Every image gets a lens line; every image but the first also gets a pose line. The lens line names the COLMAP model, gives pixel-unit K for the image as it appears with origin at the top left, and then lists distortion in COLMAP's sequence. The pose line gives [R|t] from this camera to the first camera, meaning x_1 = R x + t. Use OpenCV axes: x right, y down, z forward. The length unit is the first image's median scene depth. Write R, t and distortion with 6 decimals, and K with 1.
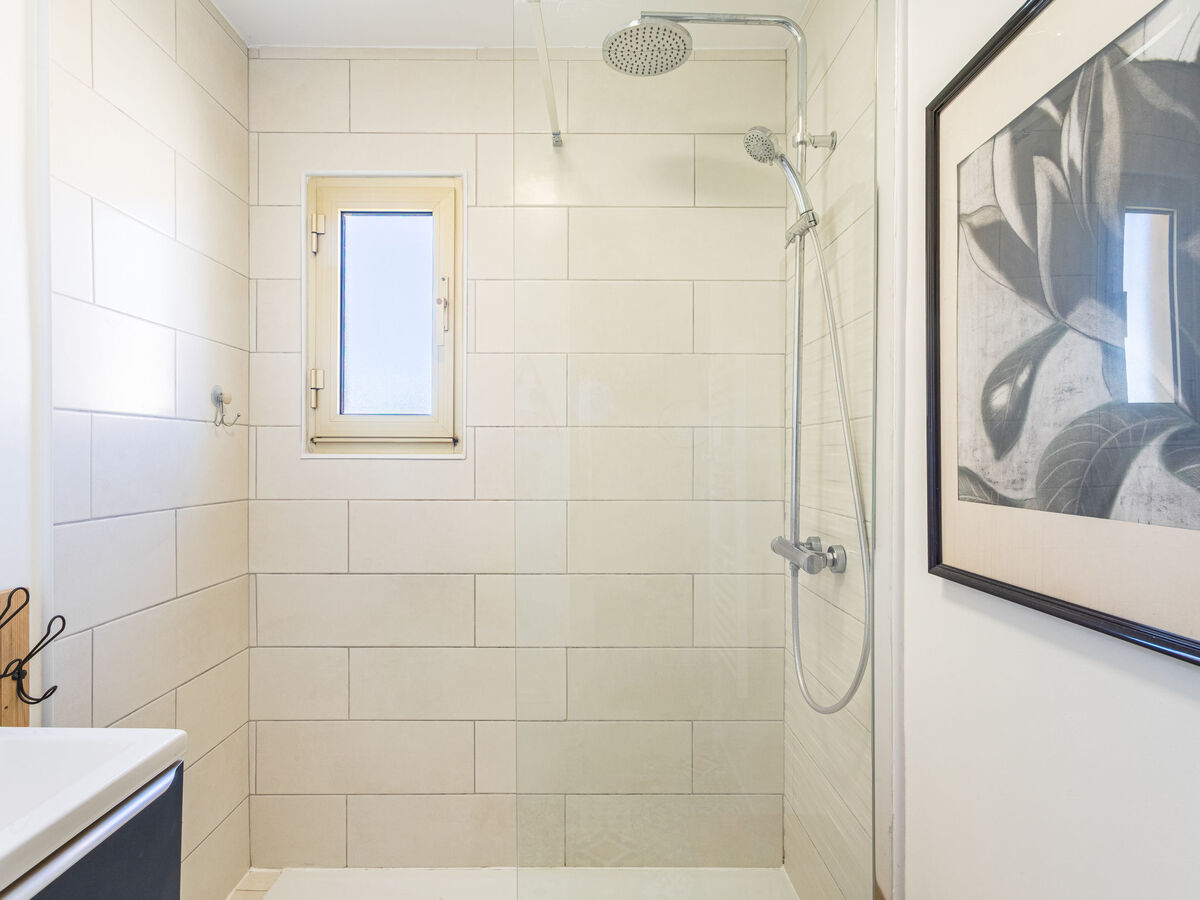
lens RADIAL K [[637.4, 0, 600.0], [0, 637.4, 451.7], [0, 0, 1]] dist [0.000543, 0.000954]
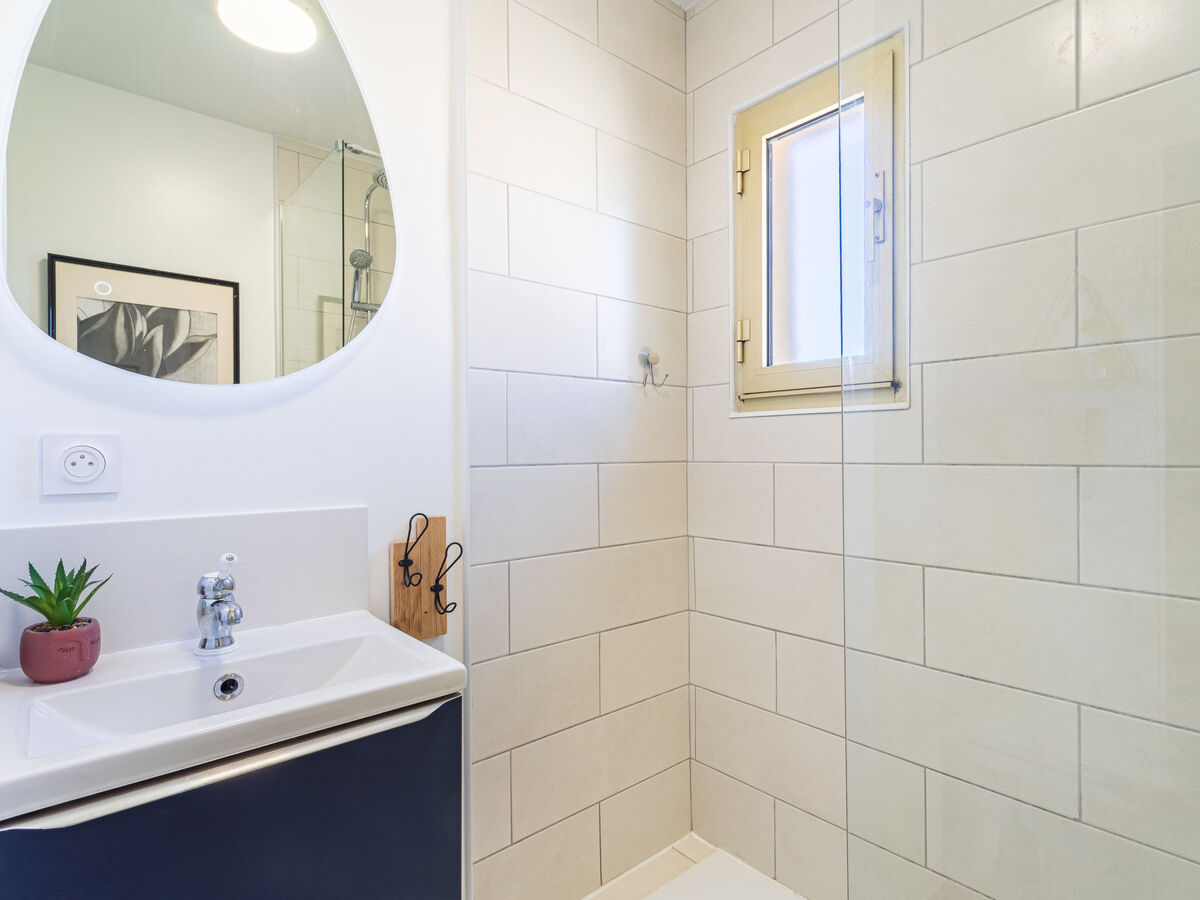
lens RADIAL K [[636.5, 0, 602.5], [0, 636.5, 446.8], [0, 0, 1]] dist [-0.005821, -0.000672]
pose [[0.654084, -0.012099, -0.756325, 0.113116], [0.018810, 0.999823, 0.000273, 0.049333], [0.756188, -0.014405, 0.654196, 0.251087]]
